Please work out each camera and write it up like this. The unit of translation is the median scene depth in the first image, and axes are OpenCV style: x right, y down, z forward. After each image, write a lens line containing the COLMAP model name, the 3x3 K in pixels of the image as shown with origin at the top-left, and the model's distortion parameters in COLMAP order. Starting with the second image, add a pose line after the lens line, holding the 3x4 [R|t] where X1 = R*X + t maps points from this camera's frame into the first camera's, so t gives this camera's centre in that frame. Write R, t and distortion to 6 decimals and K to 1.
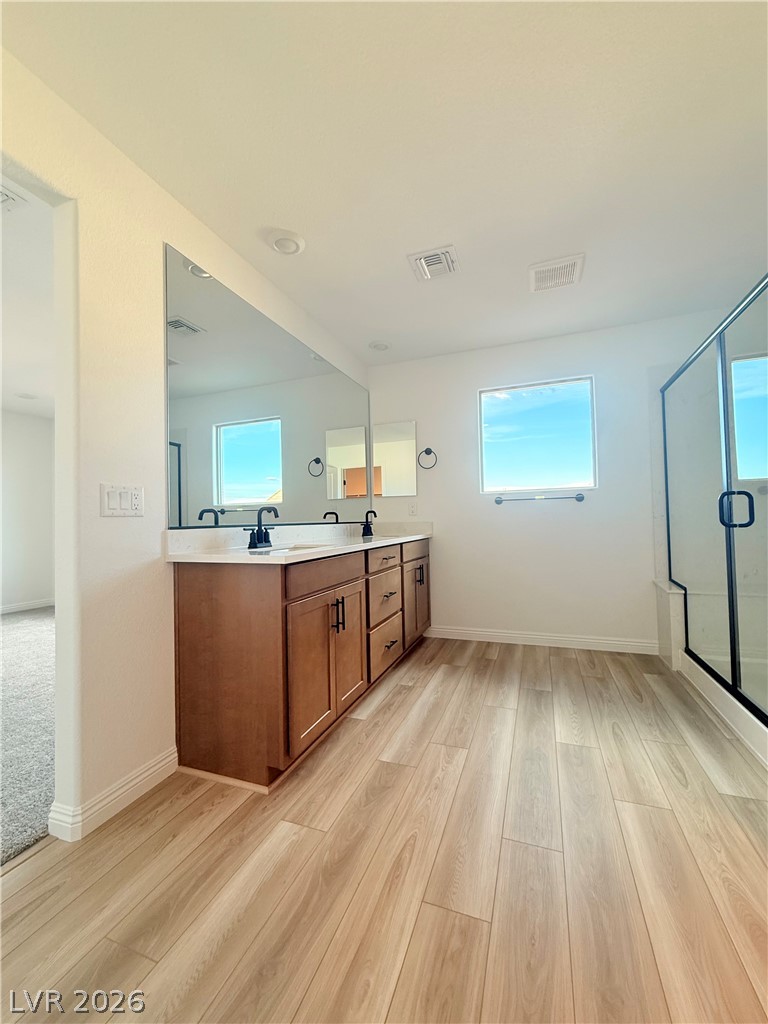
lens RADIAL K [[405.0, 0, 380.9], [0, 405.0, 509.7], [0, 0, 1]] dist [0.000246, -0.000223]
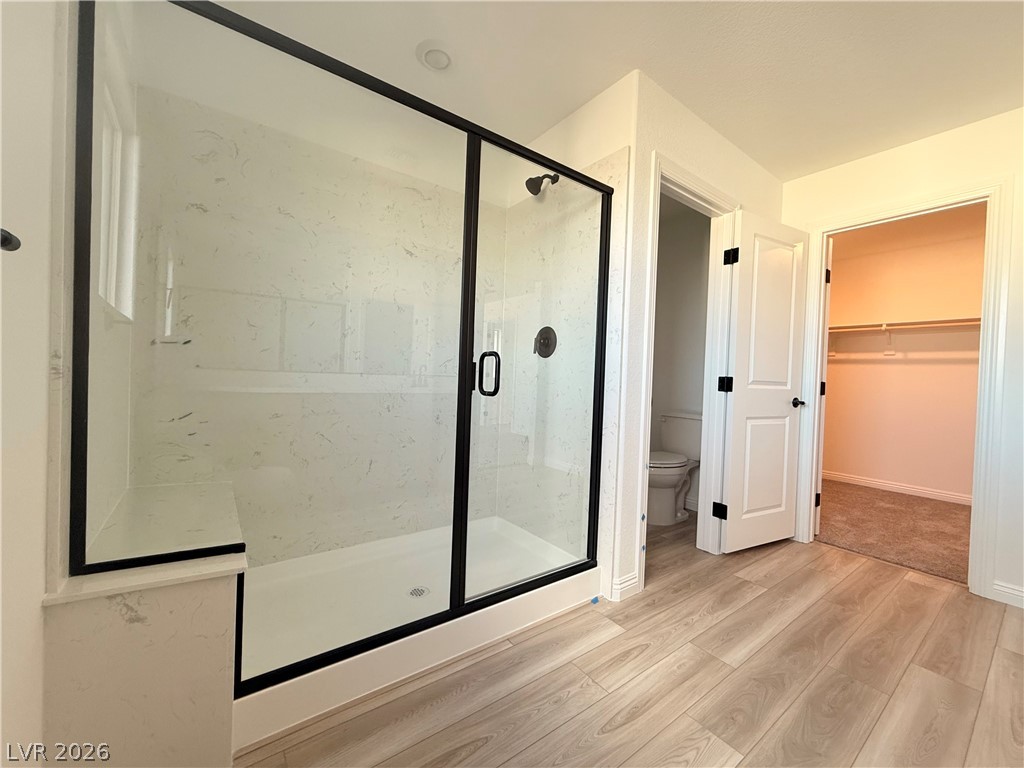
lens RADIAL K [[405.0, 0, 512.0], [0, 405.0, 384.0], [0, 0, 1]] dist [0.000246, -0.000223]
pose [[-0.846315, -0.016720, 0.532420, 0.475382], [-0.030806, 0.999371, -0.017585, 0.037952], [-0.531791, -0.031284, -0.846298, 1.979435]]
